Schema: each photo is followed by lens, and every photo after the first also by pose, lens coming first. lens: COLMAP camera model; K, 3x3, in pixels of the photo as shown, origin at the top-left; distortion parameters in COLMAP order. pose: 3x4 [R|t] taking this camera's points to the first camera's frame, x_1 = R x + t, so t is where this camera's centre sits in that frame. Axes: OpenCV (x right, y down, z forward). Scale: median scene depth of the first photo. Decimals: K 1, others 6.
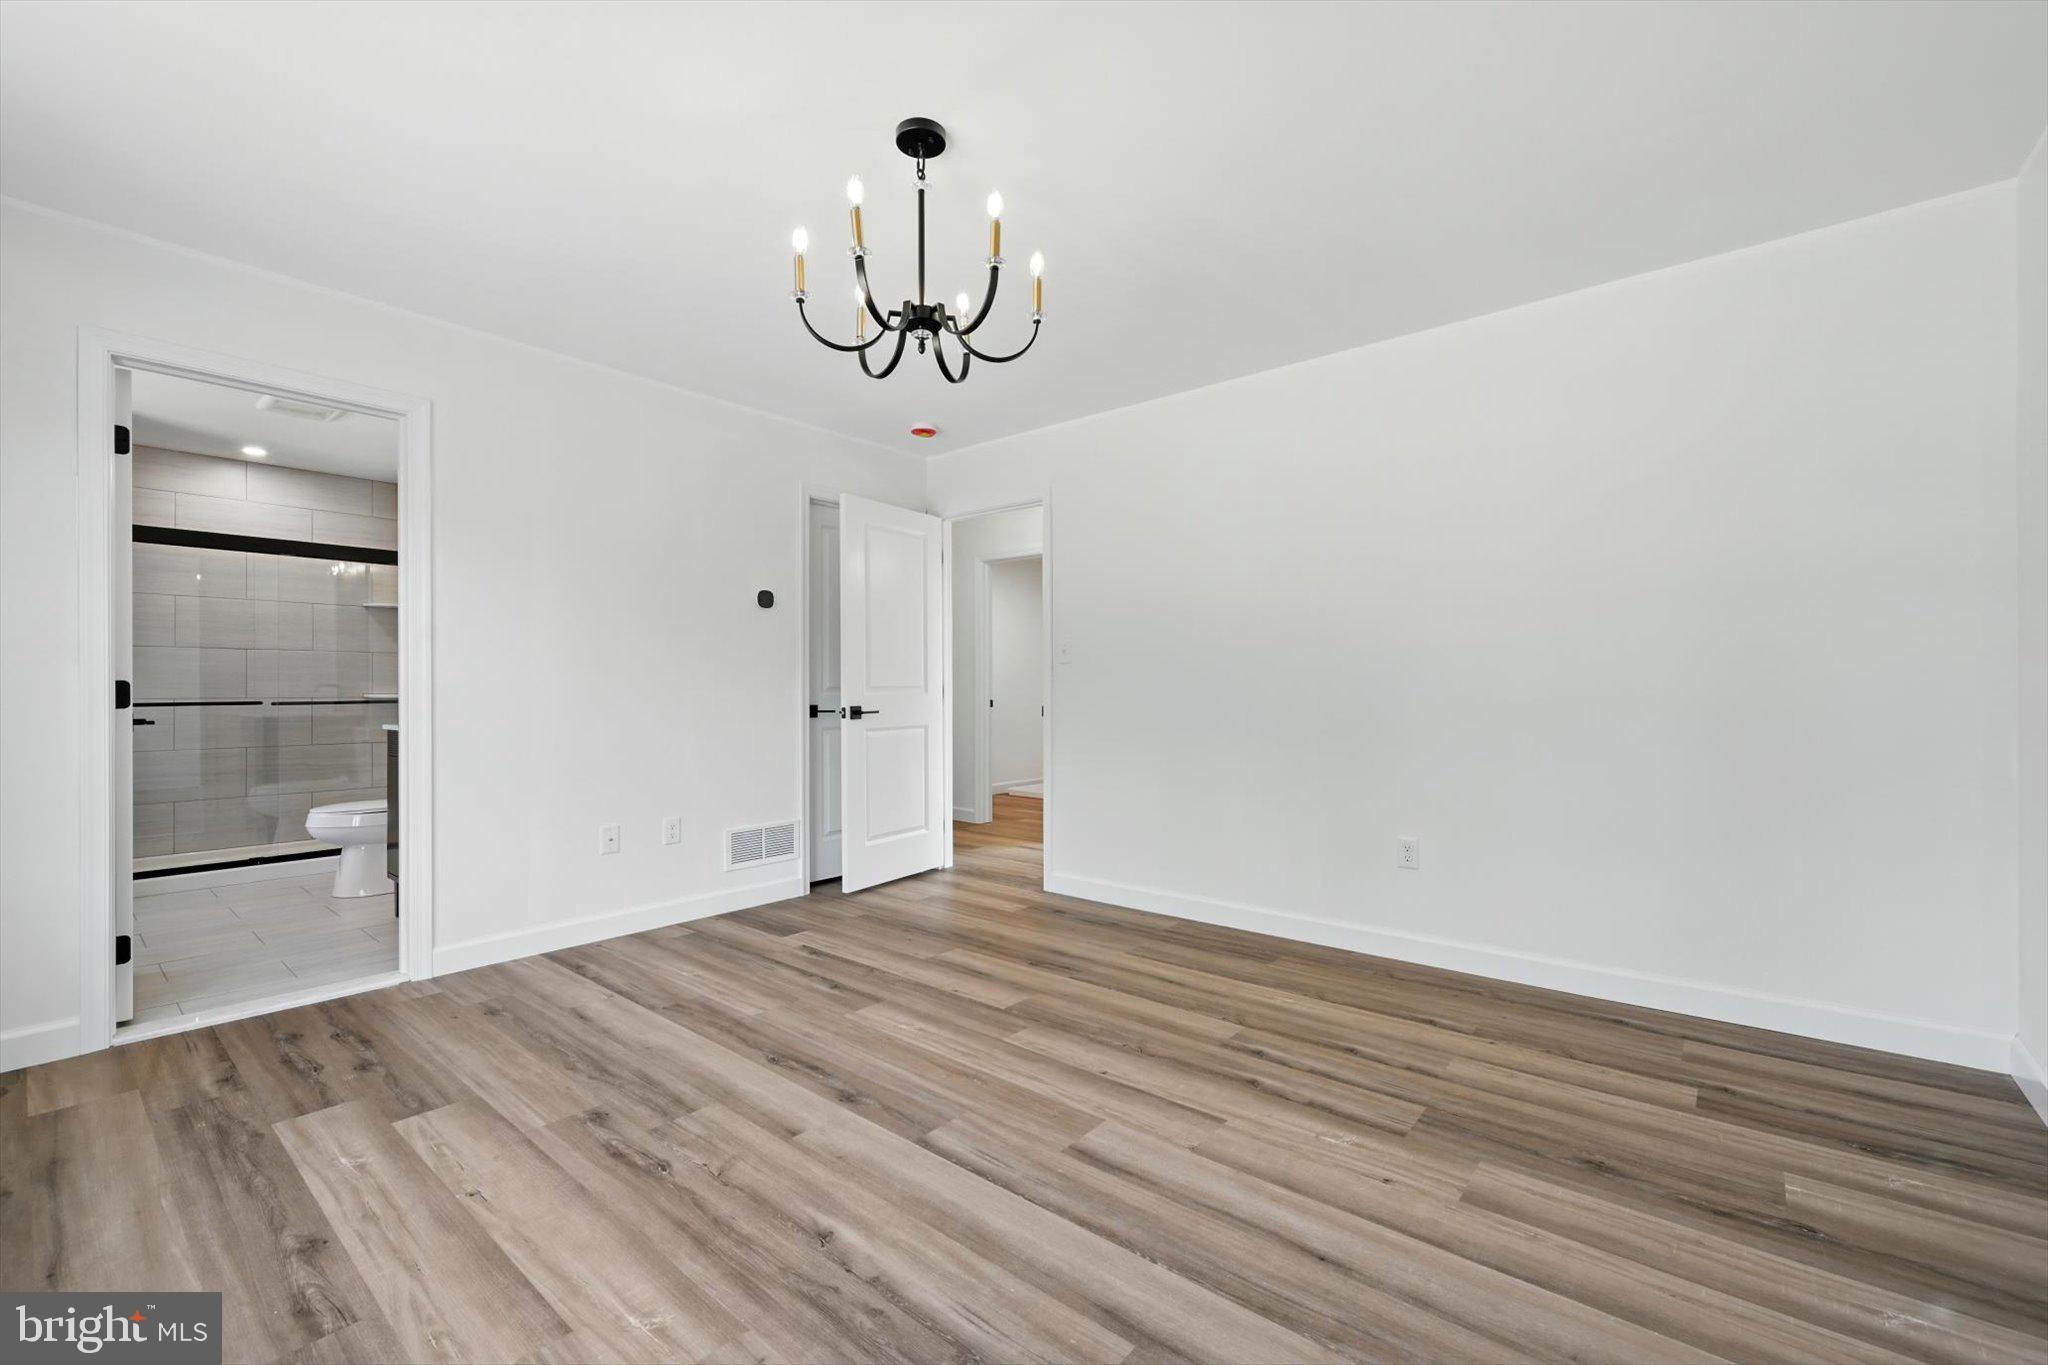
lens RADIAL K [[848.6, 0, 1029.2], [0, 848.6, 684.8], [0, 0, 1]] dist [-0.001816, -0.000138]
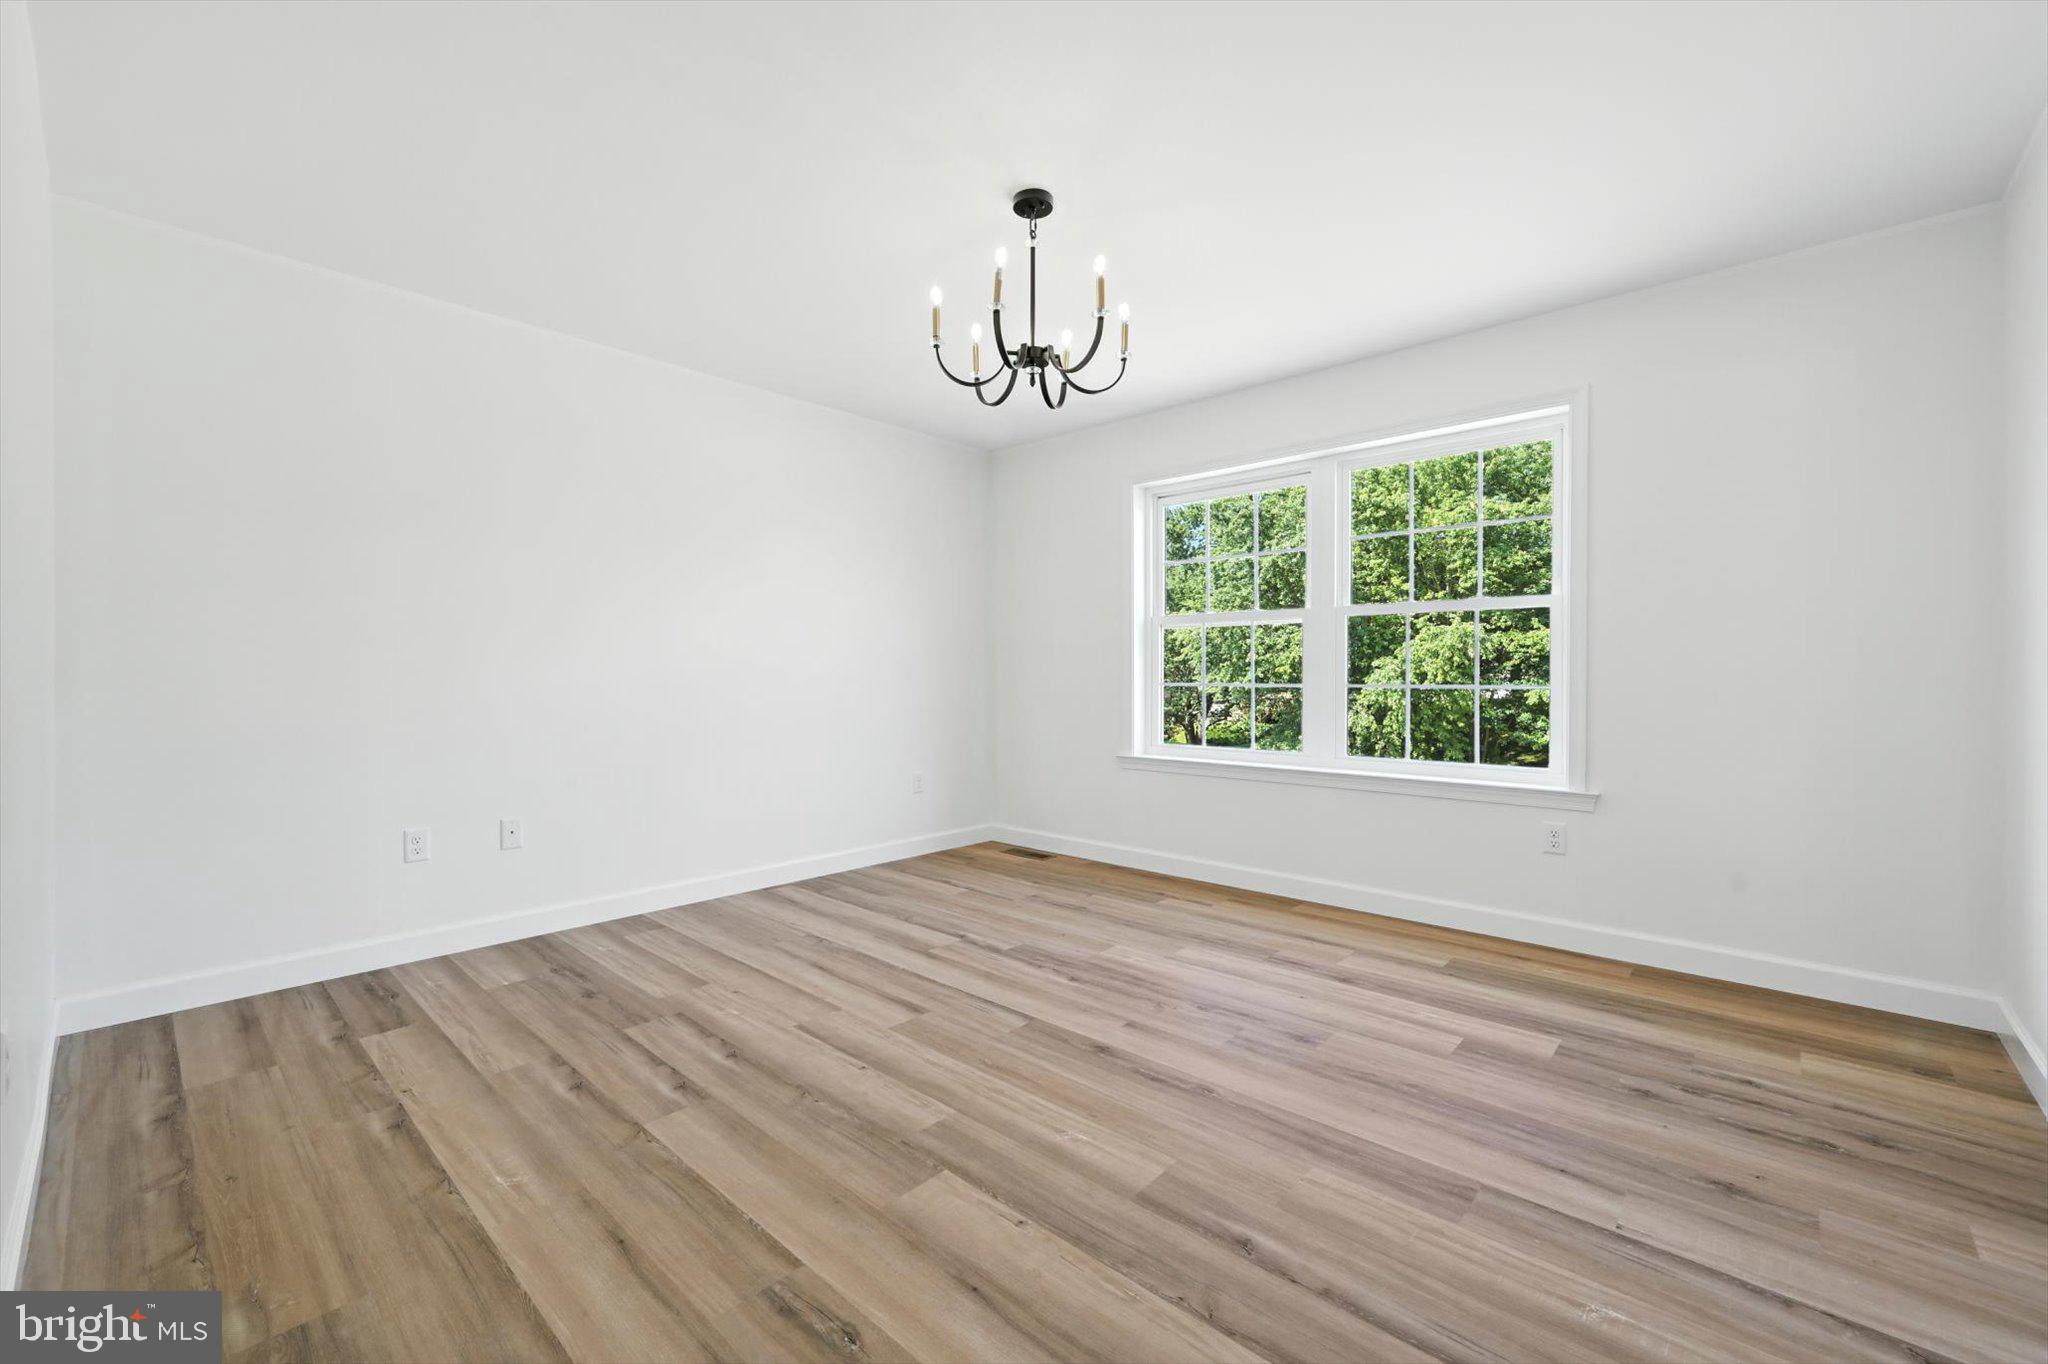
lens RADIAL K [[848.6, 0, 1018.8], [0, 848.6, 678.7], [0, 0, 1]] dist [-0.001816, -0.000138]
pose [[-0.999198, 0.002409, 0.039966, -0.136682], [0.002482, 0.999995, 0.001791, -0.007763], [-0.039961, 0.001889, -0.999199, 1.968606]]
